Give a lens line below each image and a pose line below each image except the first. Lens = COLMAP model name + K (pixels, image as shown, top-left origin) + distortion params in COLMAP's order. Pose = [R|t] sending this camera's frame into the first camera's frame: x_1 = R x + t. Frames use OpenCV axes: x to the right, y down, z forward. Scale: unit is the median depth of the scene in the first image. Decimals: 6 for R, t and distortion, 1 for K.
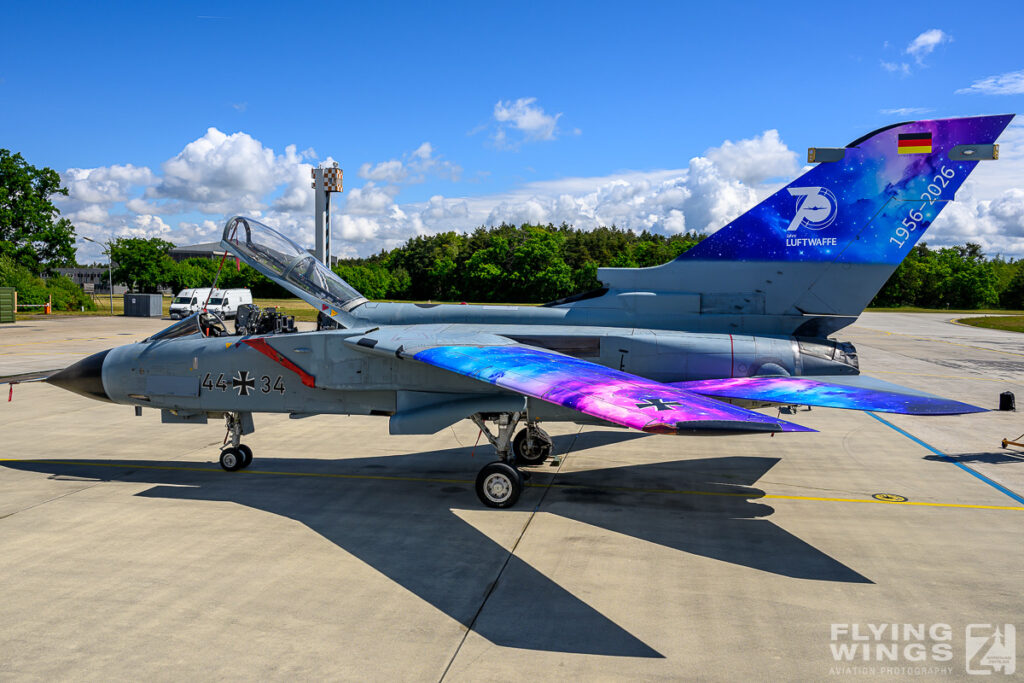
lens RADIAL K [[783.0, 0, 512.0], [0, 783.0, 341.5], [0, 0, 1]] dist [-0.002480, -0.005334]
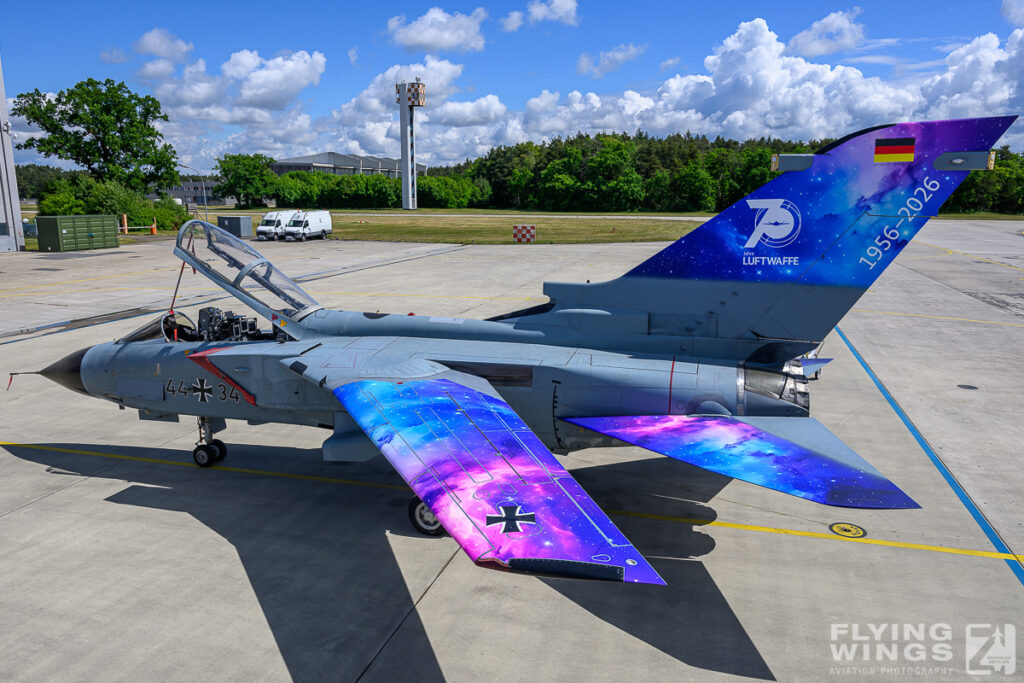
lens RADIAL K [[726.2, 0, 512.0], [0, 726.2, 341.5], [0, 0, 1]] dist [-0.000441, -0.000973]
pose [[0.994663, 0.009662, -0.102722, 0.156616], [0.003850, 0.991436, 0.130537, -0.132687], [0.103104, -0.130235, 0.986108, 0.115851]]
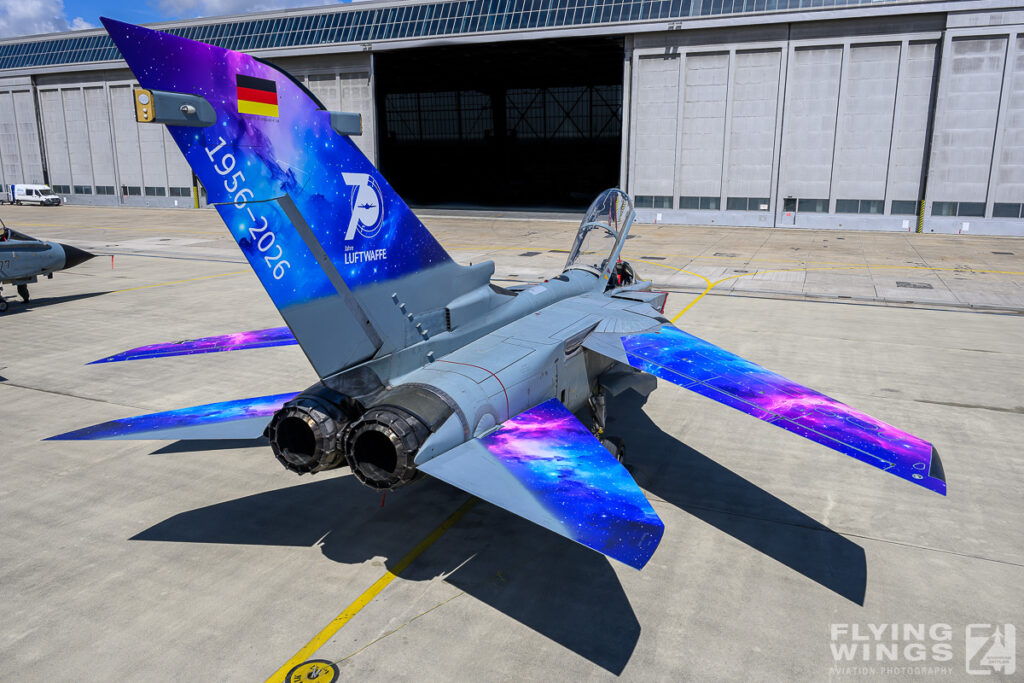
lens RADIAL K [[726.2, 0, 512.0], [0, 726.2, 341.5], [0, 0, 1]] dist [-0.000441, -0.000973]
pose [[-0.213998, 0.216262, -0.952594, 0.898993], [-0.072650, 0.968961, 0.236299, -0.201292], [0.974129, 0.119774, -0.191644, 1.175120]]
